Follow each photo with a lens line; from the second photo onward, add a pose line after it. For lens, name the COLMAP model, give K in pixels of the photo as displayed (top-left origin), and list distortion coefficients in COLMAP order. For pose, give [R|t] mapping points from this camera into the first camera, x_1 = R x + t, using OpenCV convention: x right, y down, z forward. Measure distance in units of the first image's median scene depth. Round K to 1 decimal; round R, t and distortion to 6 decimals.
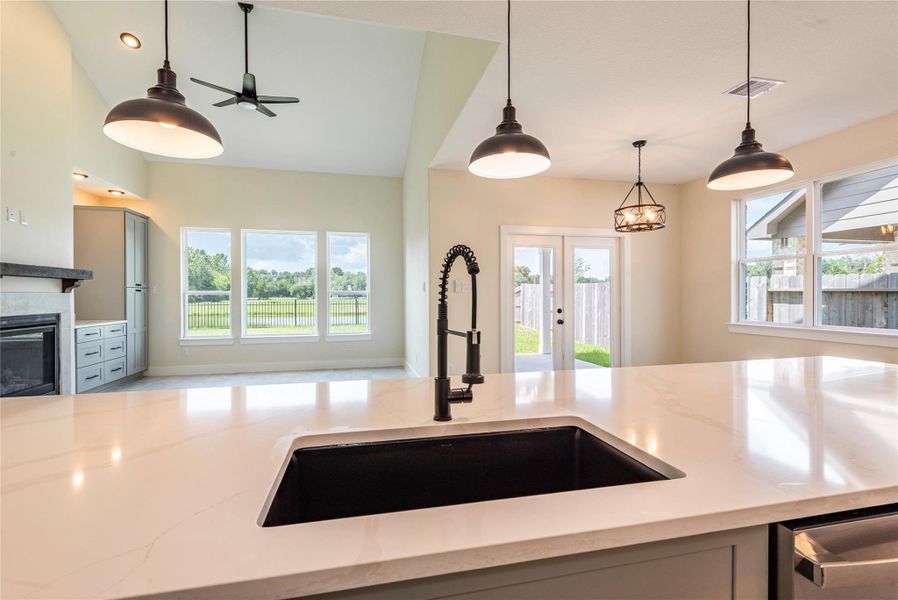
lens RADIAL K [[405.5, 0, 444.2], [0, 405.5, 296.5], [0, 0, 1]] dist [0.018018, -0.000553]
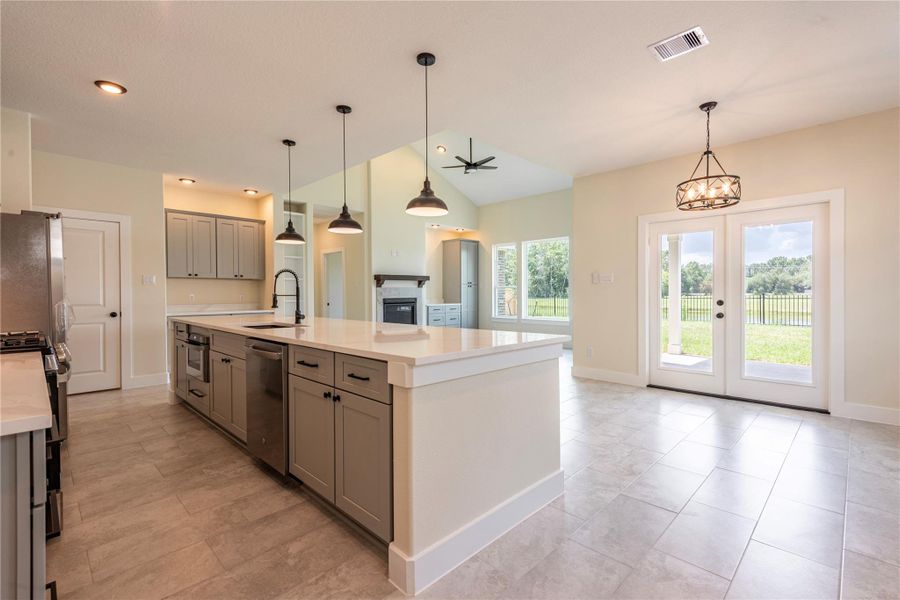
lens RADIAL K [[395.8, 0, 453.2], [0, 395.8, 299.9], [0, 0, 1]] dist [0.000981, 0.000311]
pose [[0.542145, 0.014542, -0.840159, 0.680676], [0.001946, 0.999826, 0.018562, 0.012987], [0.840283, -0.011698, 0.542023, 0.074693]]
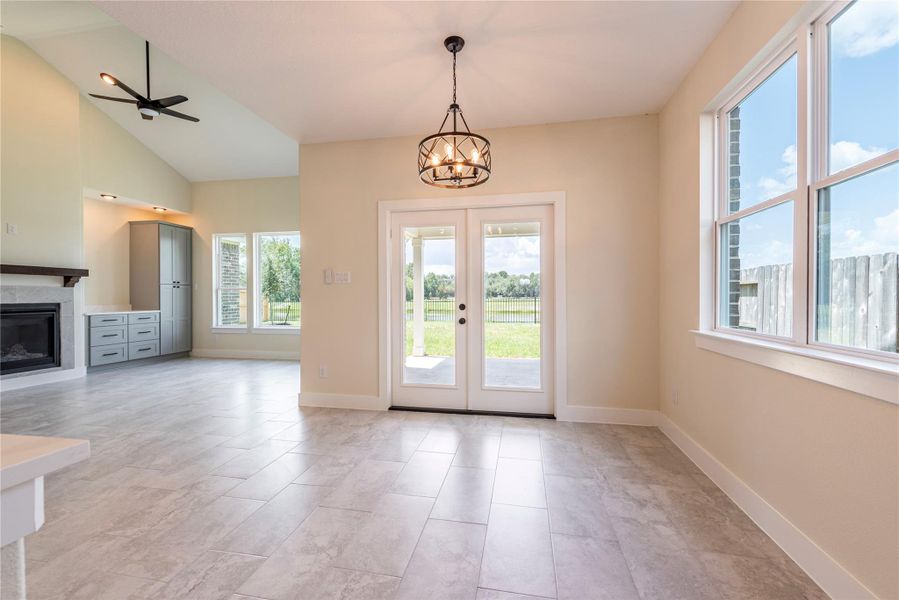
lens RADIAL K [[362.0, 0, 448.4], [0, 362.0, 295.3], [0, 0, 1]] dist [0.009970, 0.000065]
pose [[0.918306, 0.000163, -0.395872, 0.530228], [-0.001537, 0.999994, -0.003156, 0.015937], [0.395869, 0.003507, 0.918300, 0.364257]]
